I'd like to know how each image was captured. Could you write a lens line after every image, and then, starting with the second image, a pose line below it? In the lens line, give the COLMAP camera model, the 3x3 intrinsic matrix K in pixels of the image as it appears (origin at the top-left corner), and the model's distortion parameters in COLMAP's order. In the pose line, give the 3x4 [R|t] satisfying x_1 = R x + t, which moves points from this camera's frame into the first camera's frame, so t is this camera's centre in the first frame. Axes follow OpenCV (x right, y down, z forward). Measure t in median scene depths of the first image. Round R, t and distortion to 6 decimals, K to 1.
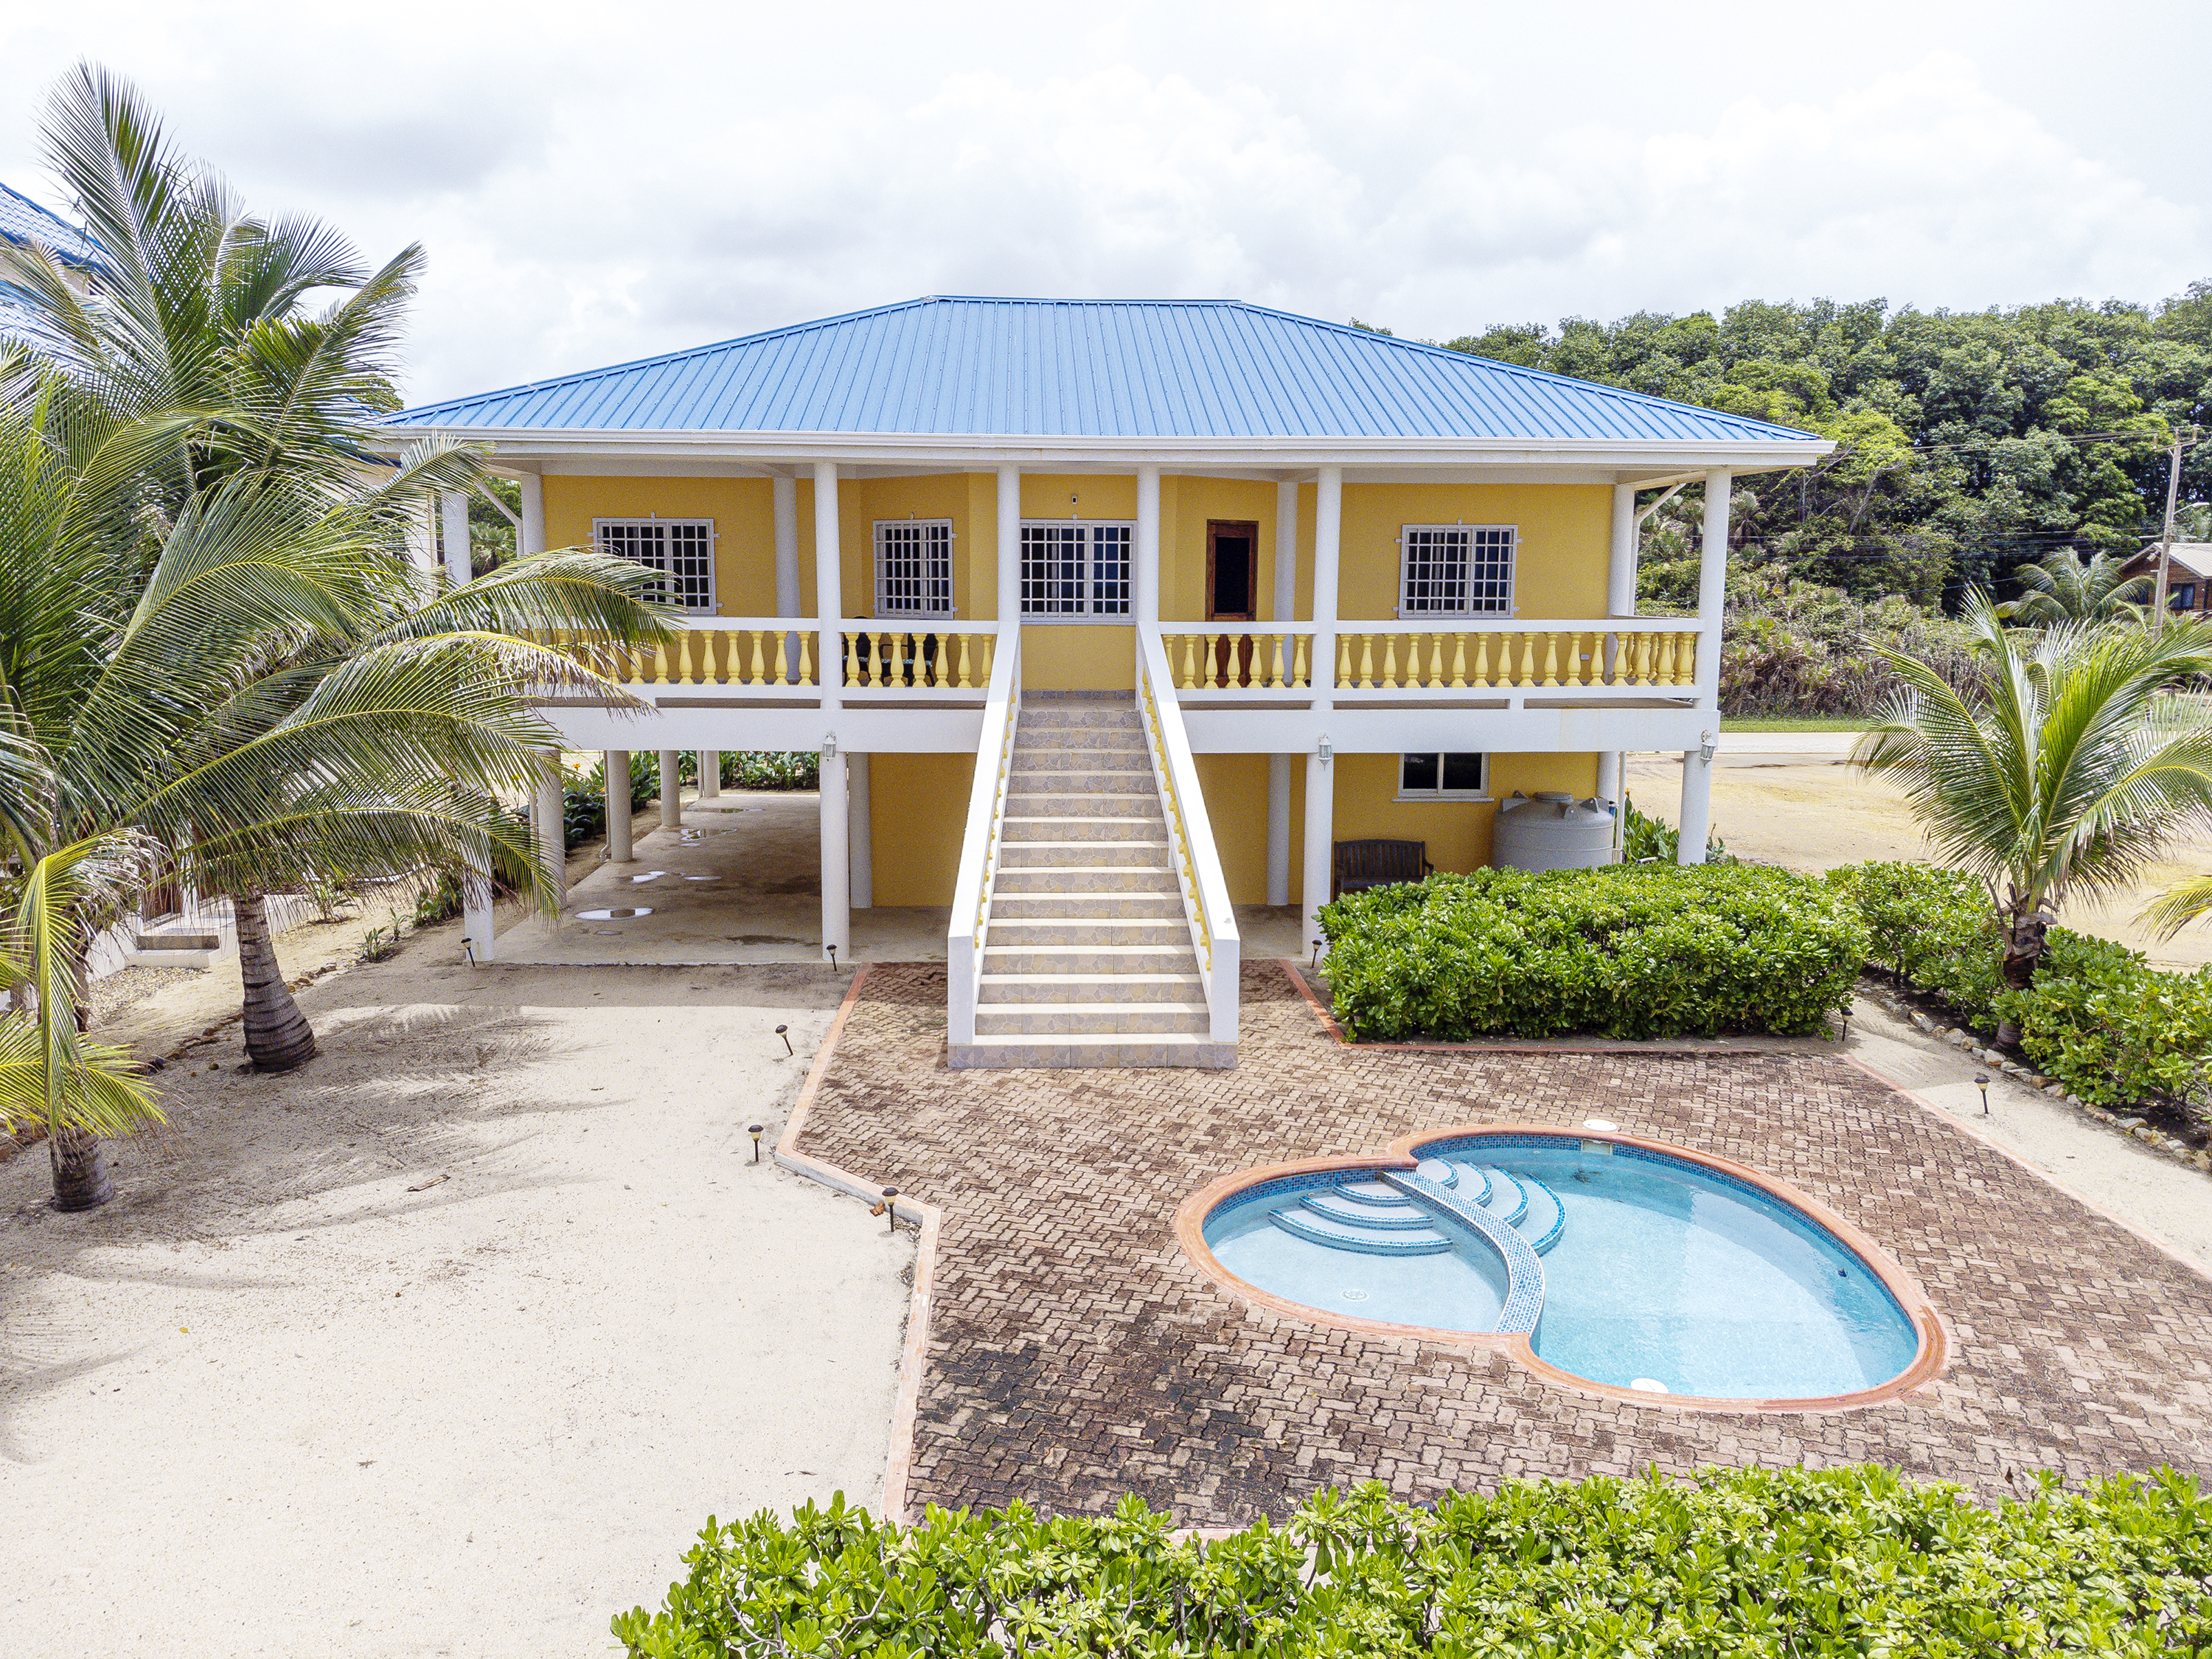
lens RADIAL K [[1805.4, 0, 1105.4], [0, 1805.4, 843.7], [0, 0, 1]] dist [0.050912, -0.022441]
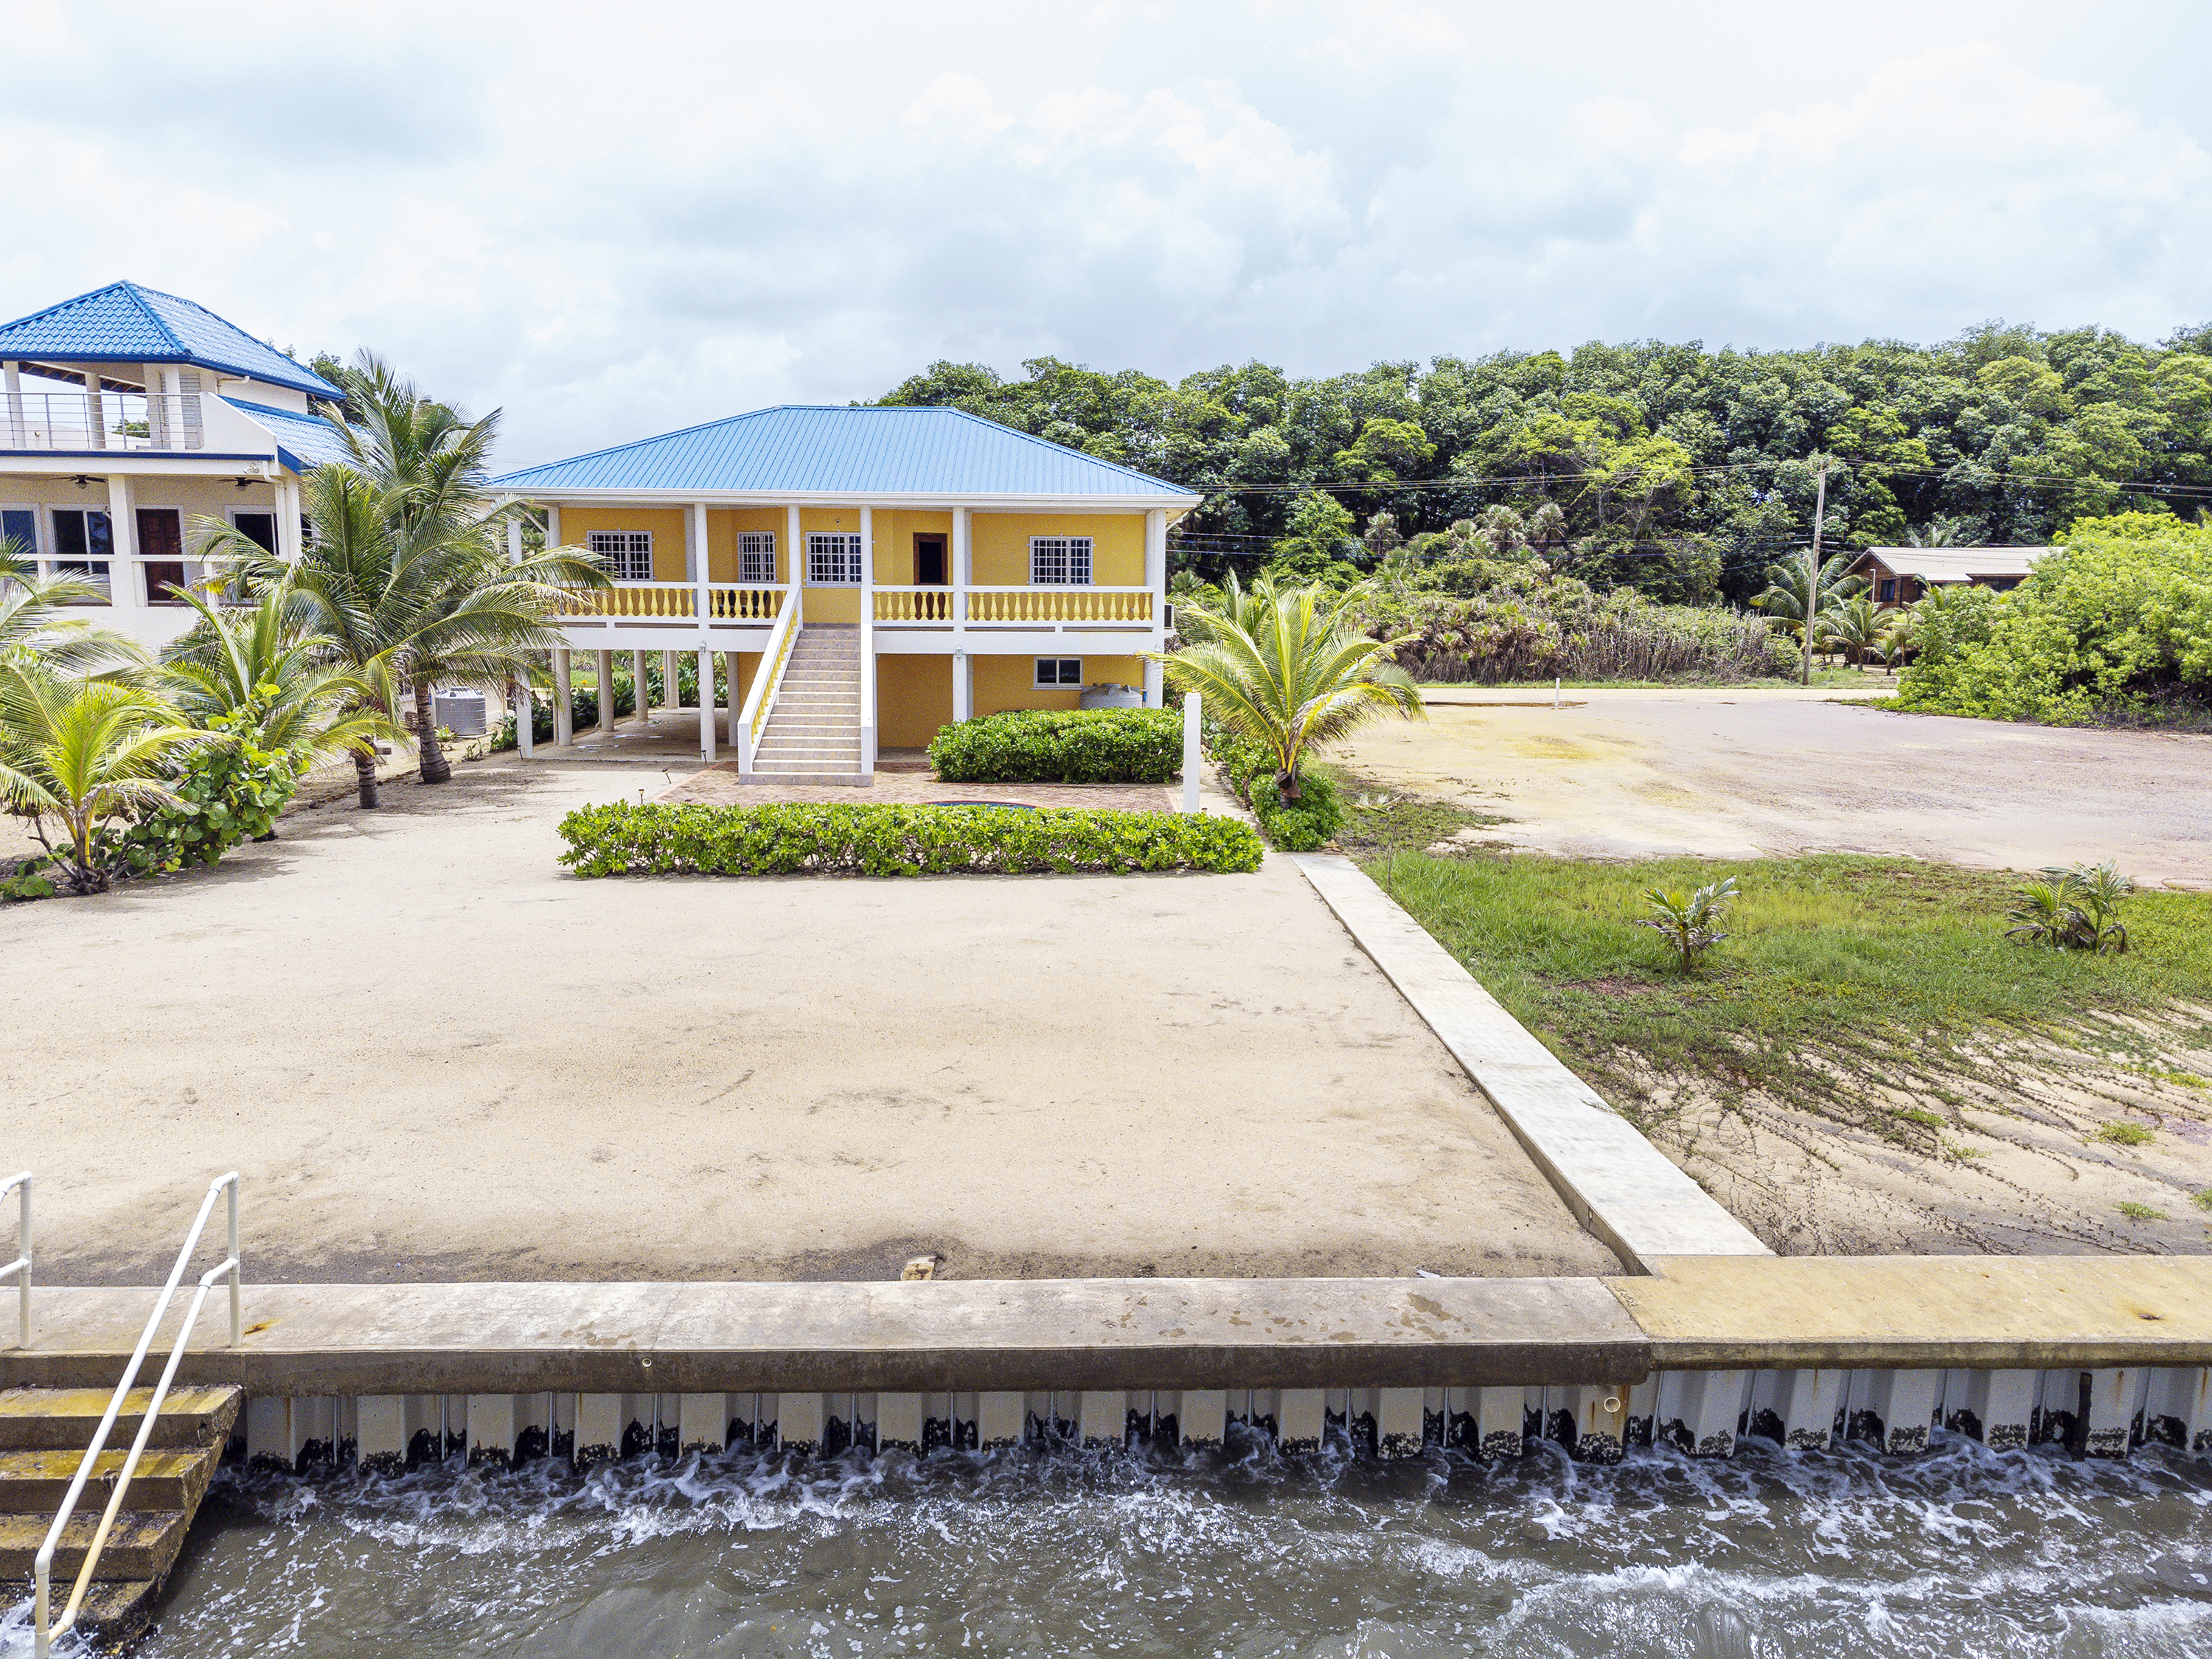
lens RADIAL K [[1805.4, 0, 1110.5], [0, 1805.4, 833.0], [0, 0, 1]] dist [0.050912, -0.022441]
pose [[0.999845, 0.005575, -0.016672, 0.268316], [-0.005670, 0.999968, -0.005662, 0.129247], [0.016640, 0.005755, 0.999845, -0.794020]]
